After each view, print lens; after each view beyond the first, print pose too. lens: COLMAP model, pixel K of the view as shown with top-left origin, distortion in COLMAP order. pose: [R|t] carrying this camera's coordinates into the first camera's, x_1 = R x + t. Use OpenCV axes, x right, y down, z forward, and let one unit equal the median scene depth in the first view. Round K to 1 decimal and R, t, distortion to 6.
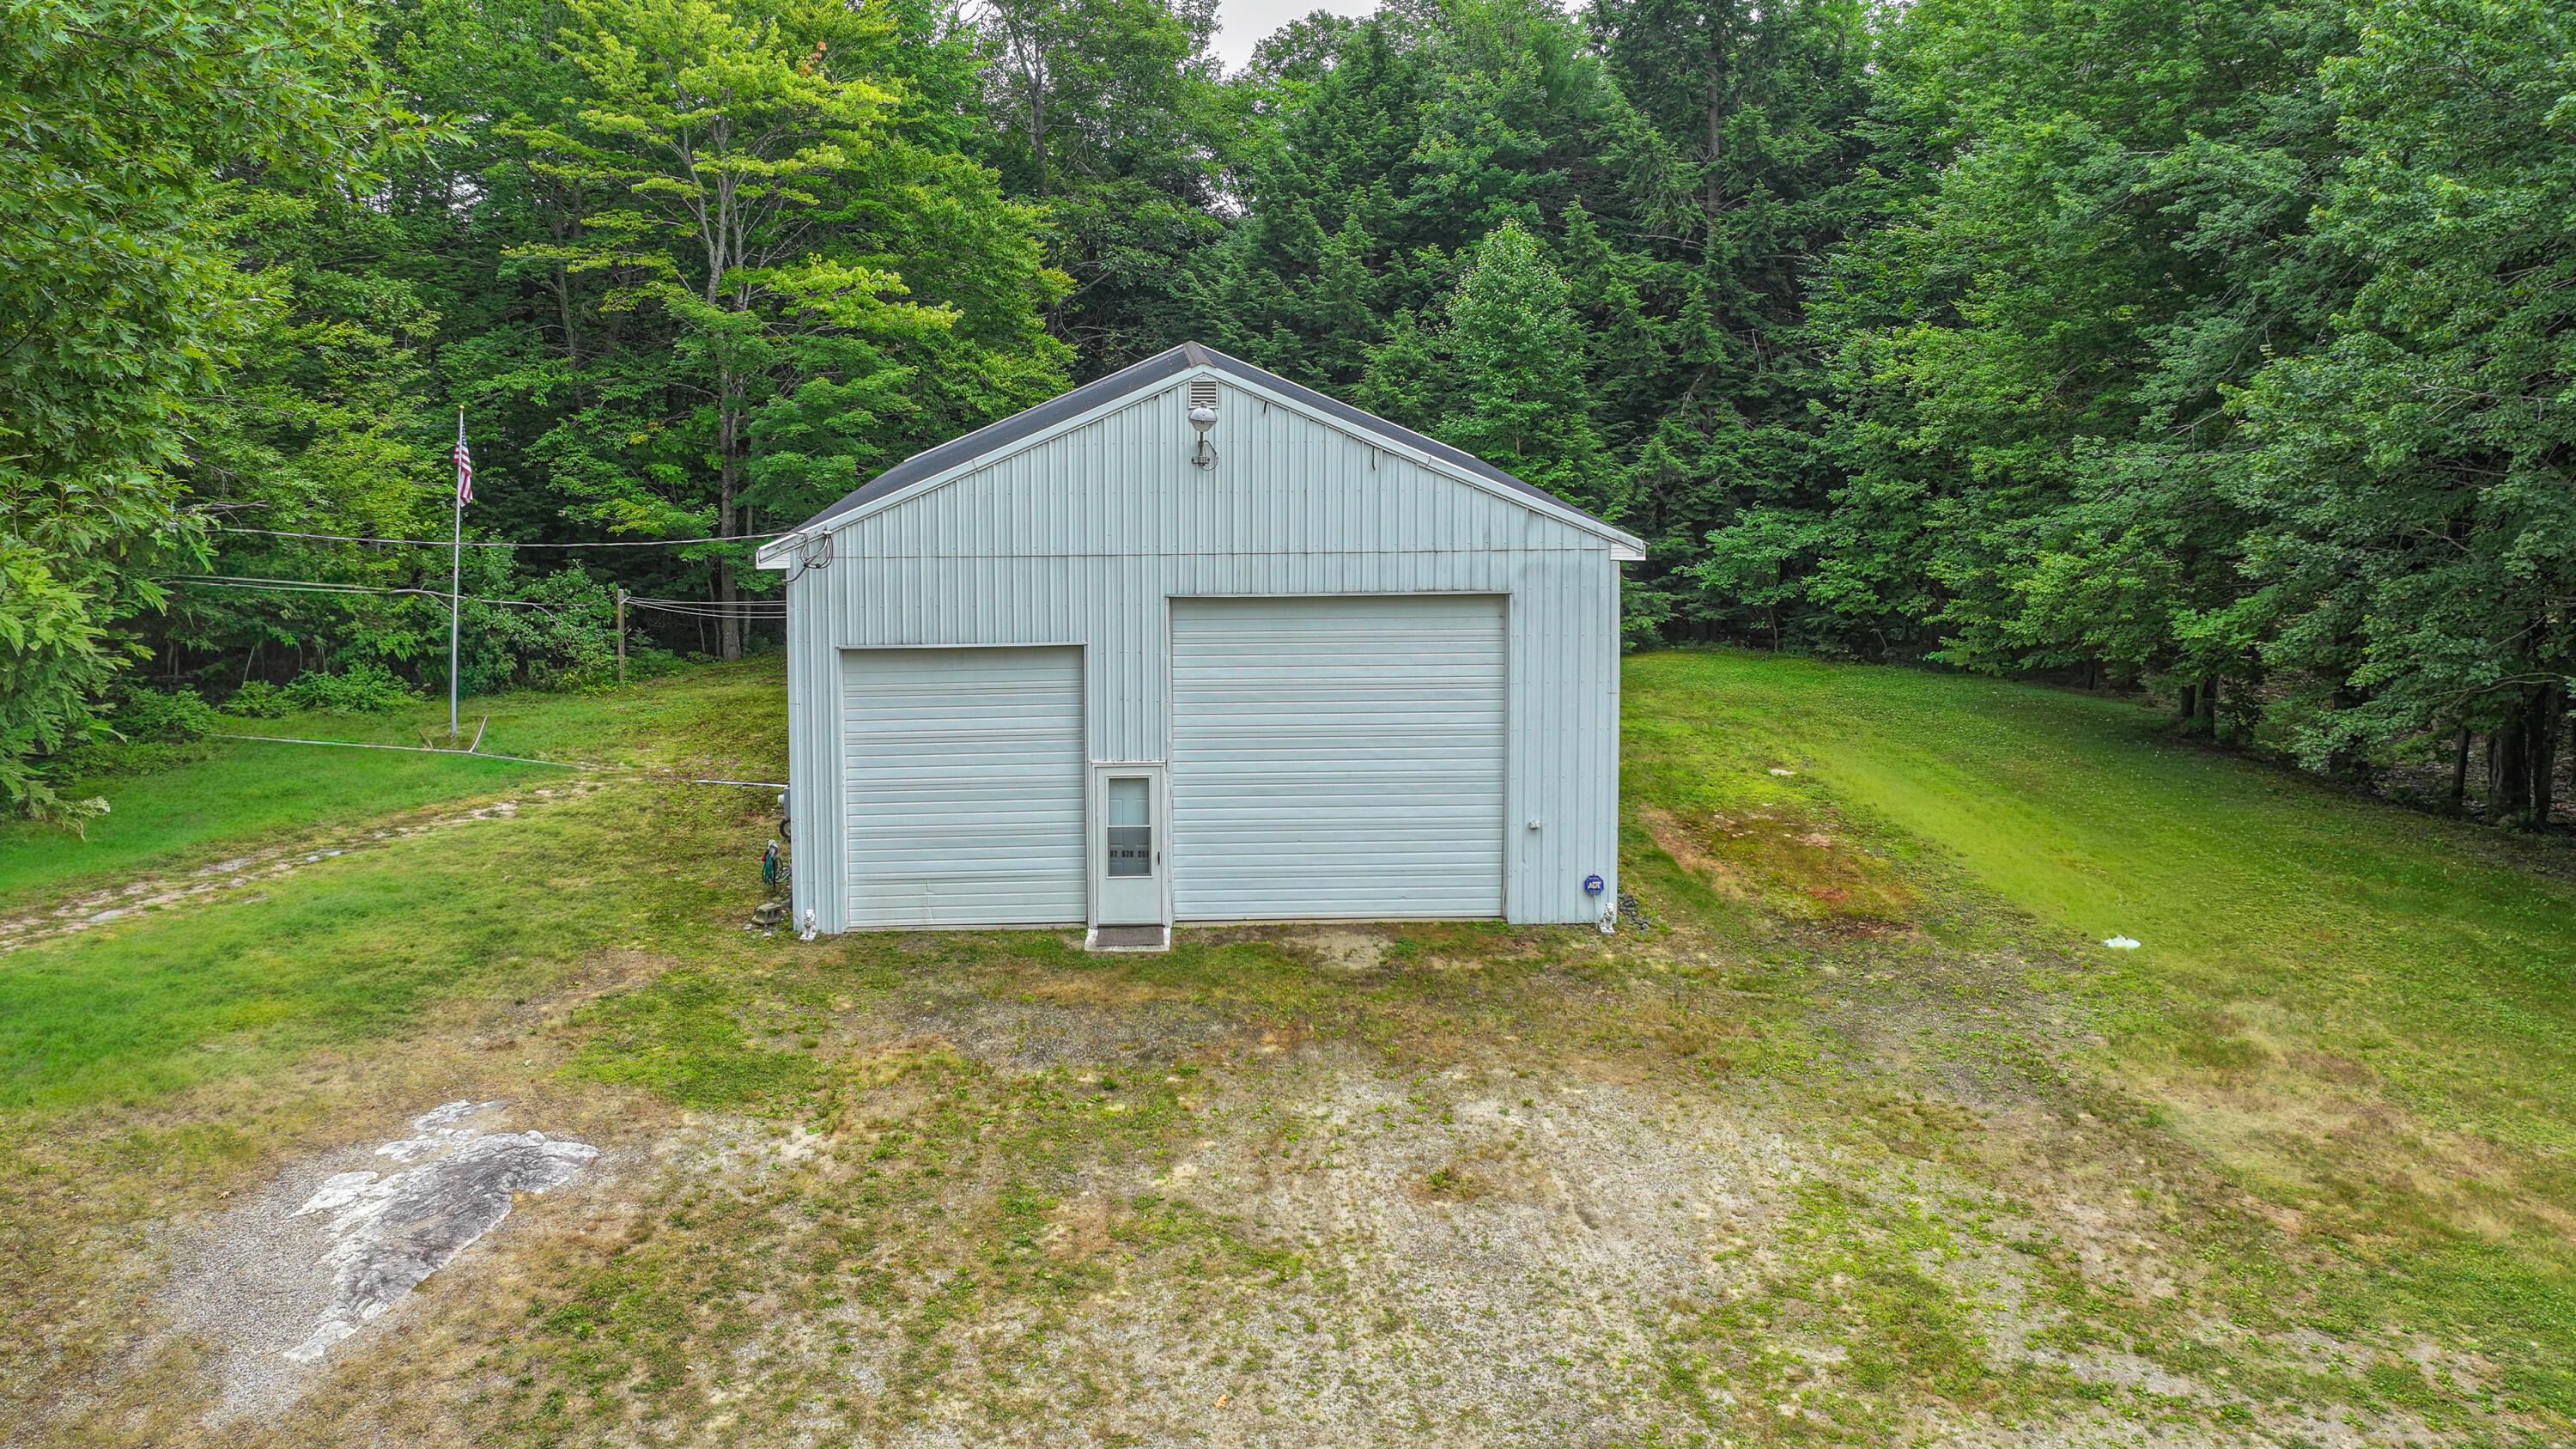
lens RADIAL K [[1859.3, 0, 1229.6], [0, 1859.3, 479.3], [0, 0, 1]] dist [-0.002715, 0.006049]
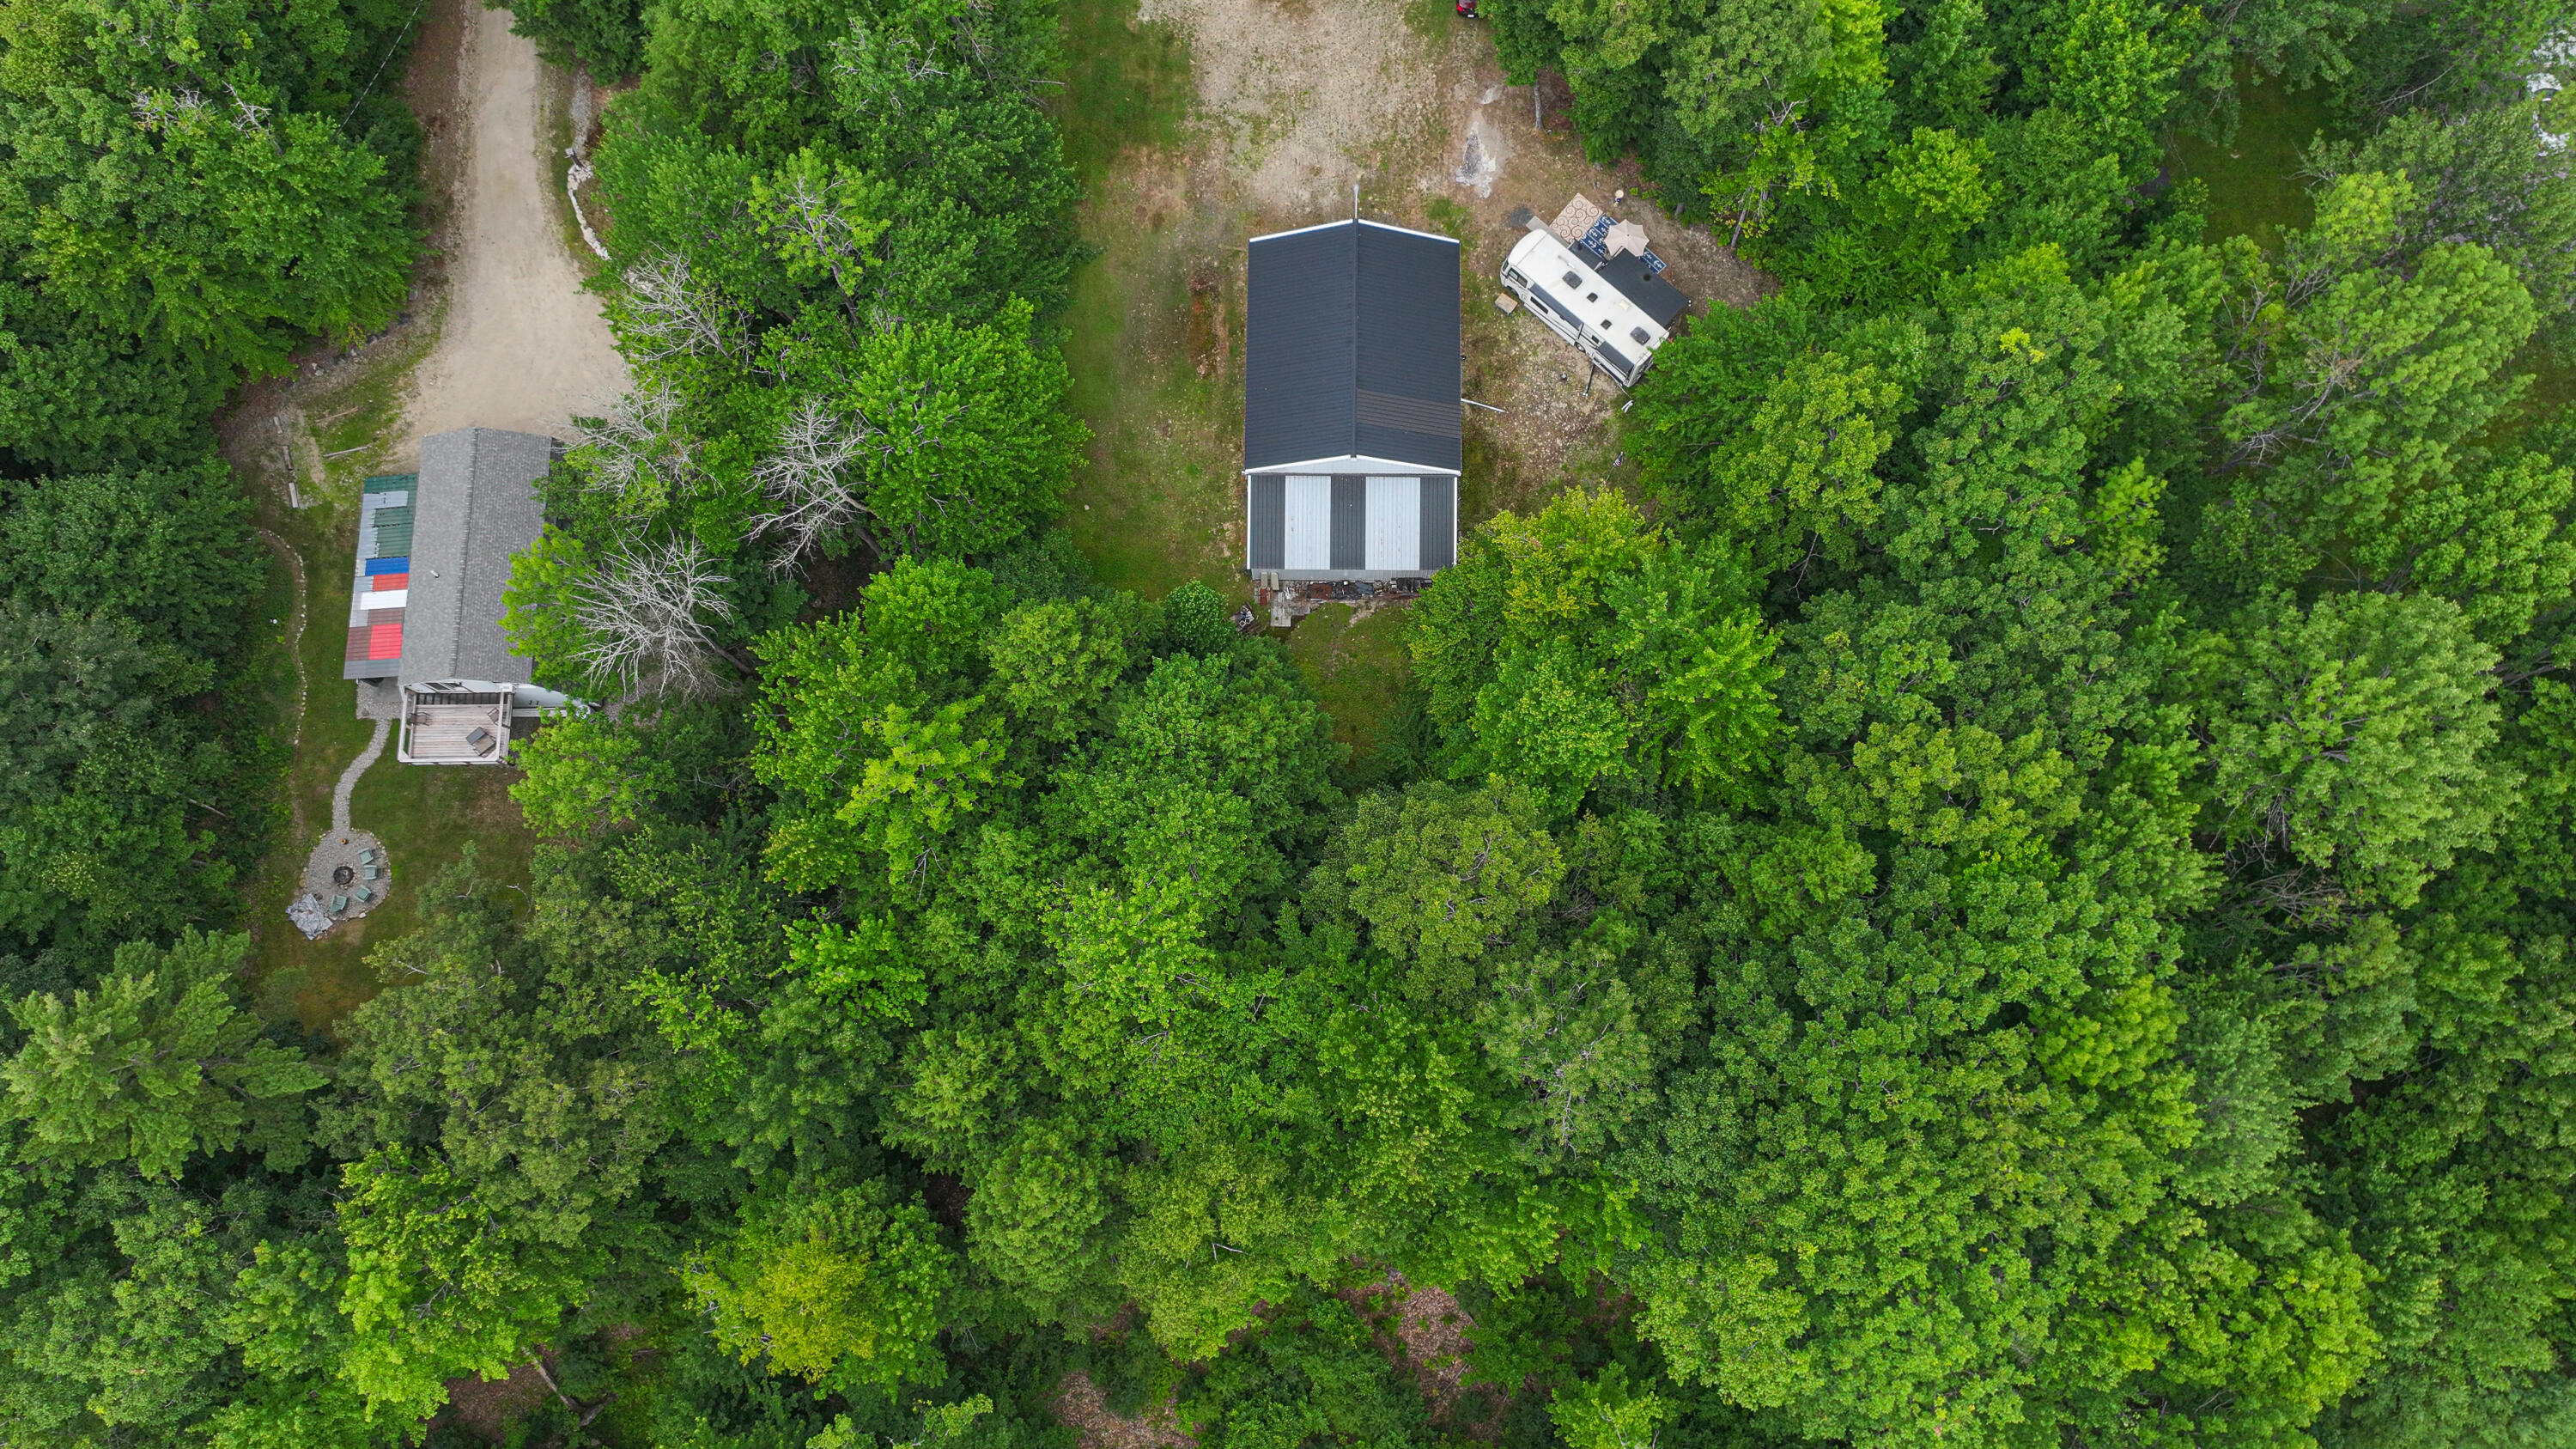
lens RADIAL K [[1814.0, 0, 1299.9], [0, 1814.0, 725.5], [0, 0, 1]] dist [0.003204, 0.009887]
pose [[-0.998925, -0.039929, 0.023538, -0.041907], [0.018953, 0.111542, 0.993579, -5.223512], [-0.042298, 0.992957, -0.110666, 3.381862]]
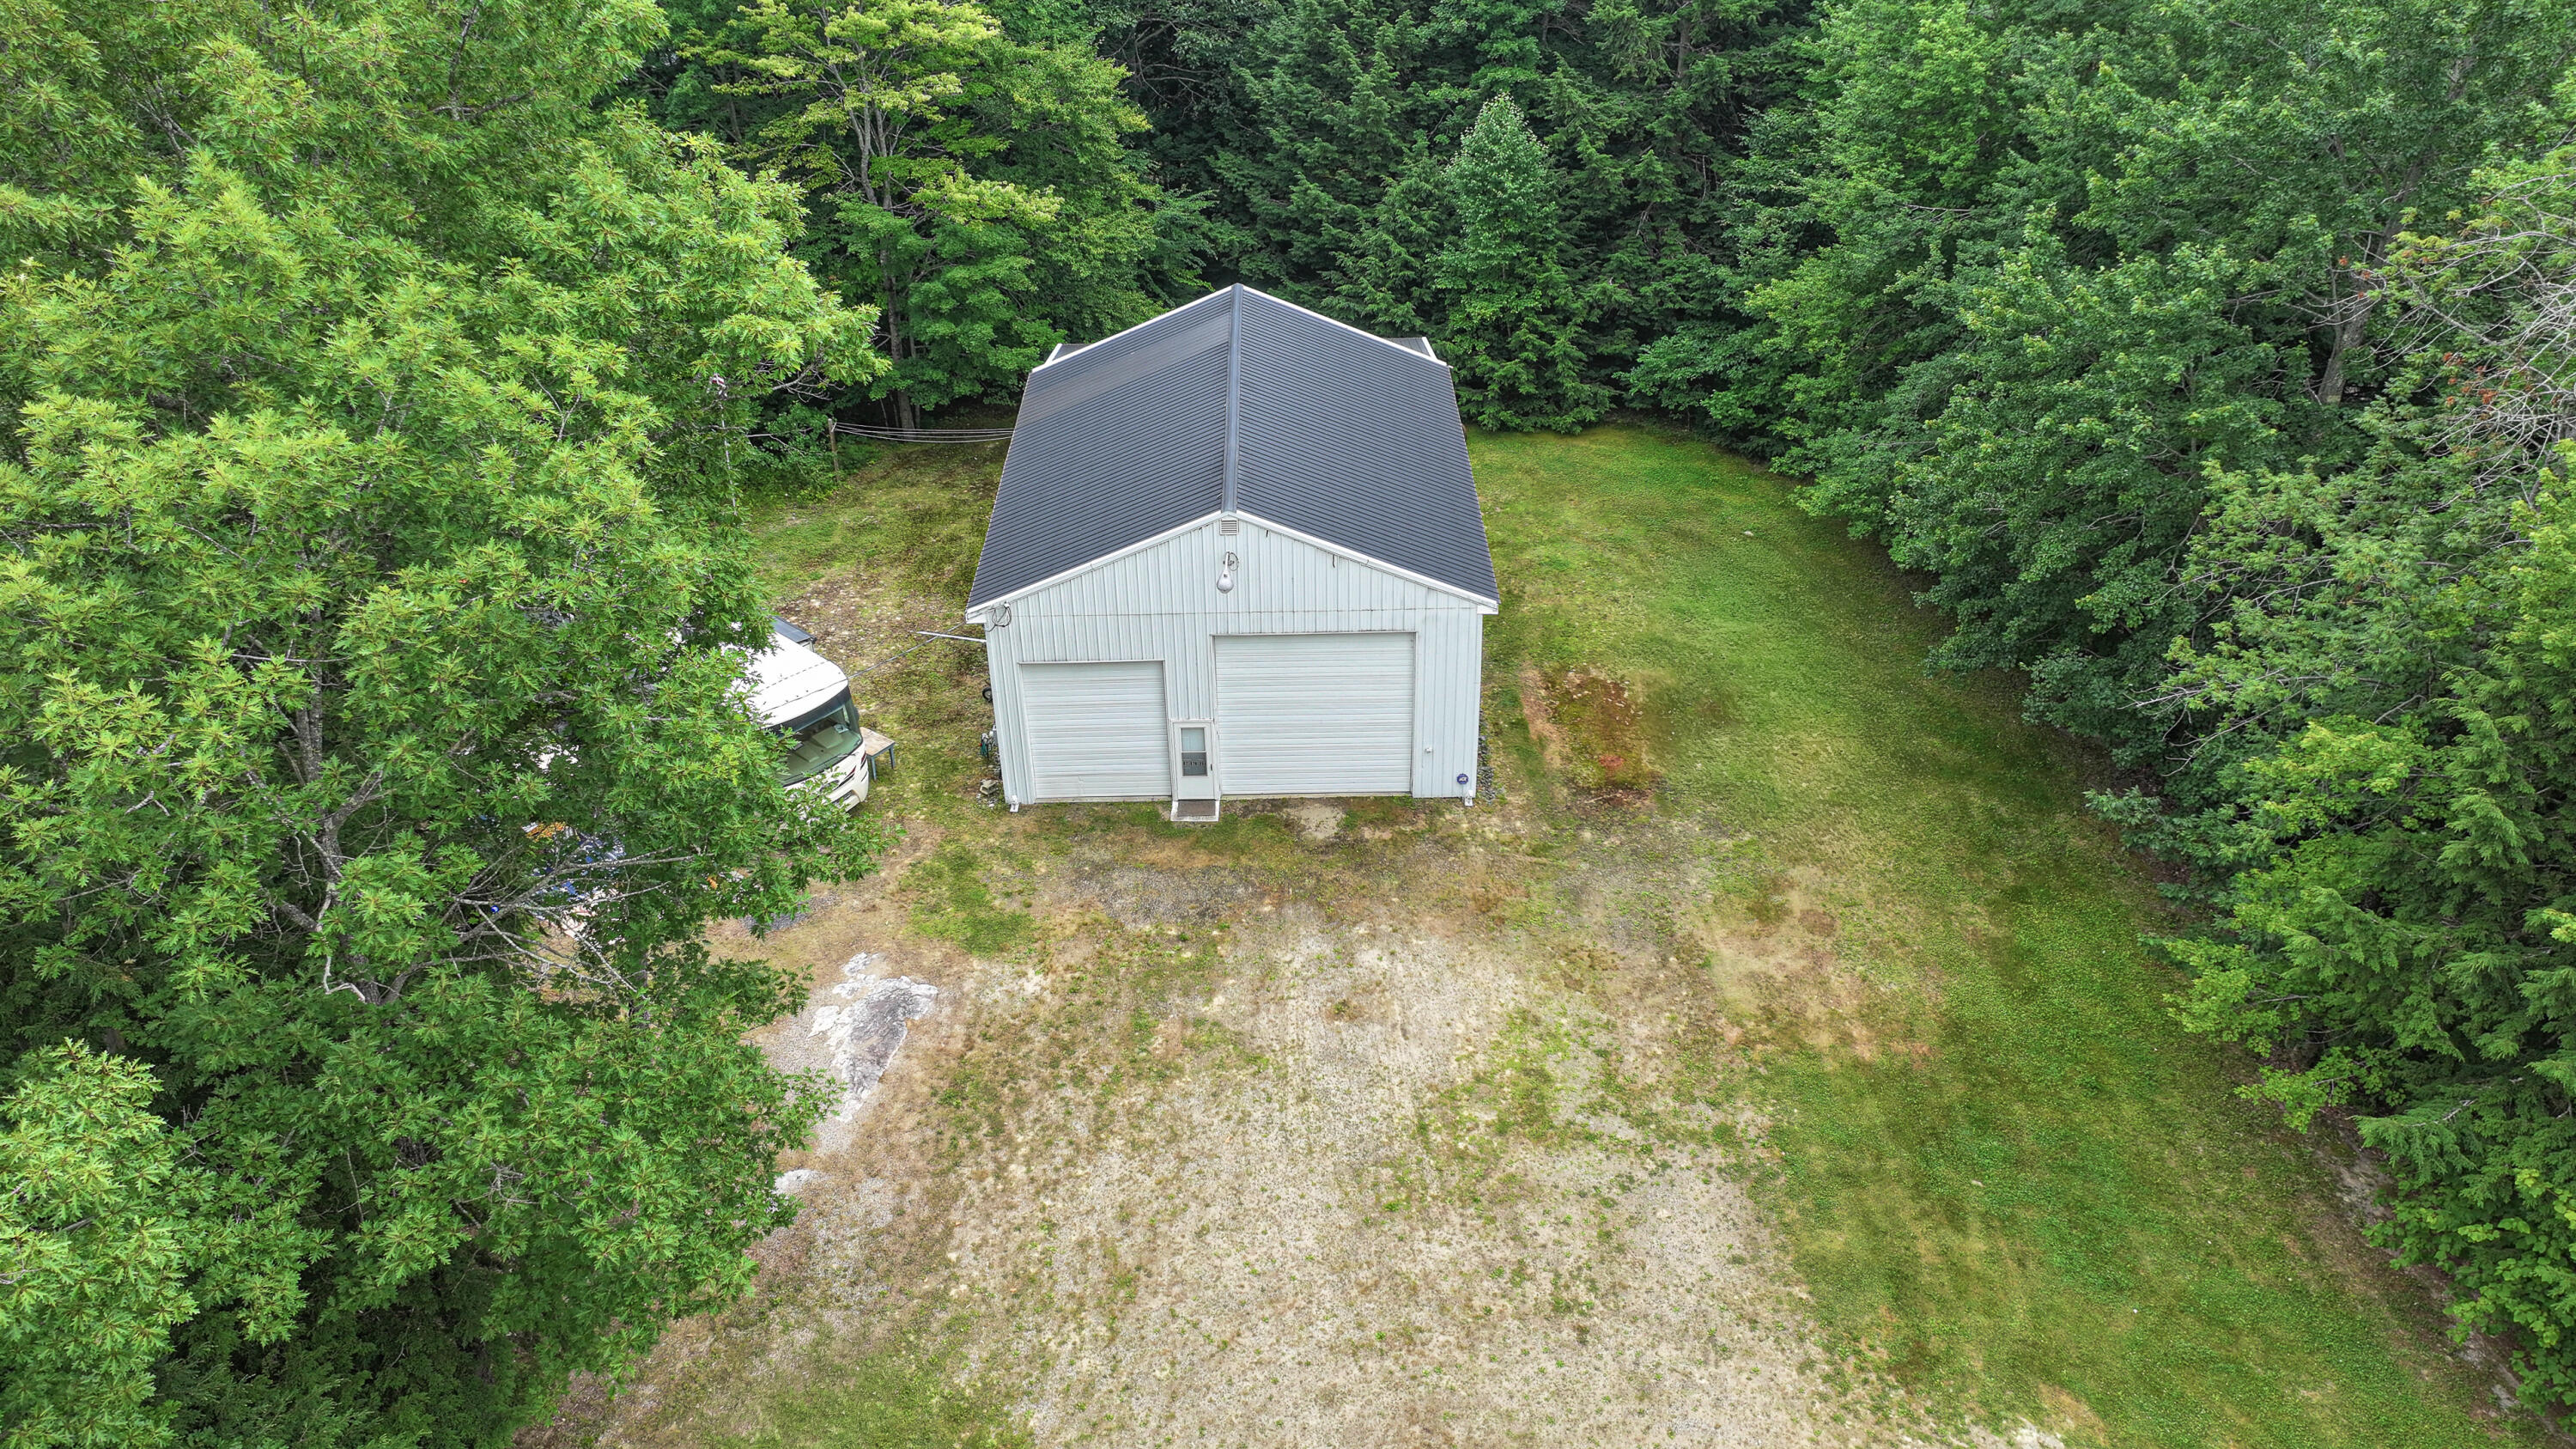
lens RADIAL K [[1814.0, 0, 1299.9], [0, 1814.0, 725.5], [0, 0, 1]] dist [0.003204, 0.009887]
pose [[0.999809, 0.002638, -0.019346, 0.103762], [0.006820, 0.881255, 0.472591, -0.847923], [0.018295, -0.472633, 0.881069, -0.637289]]
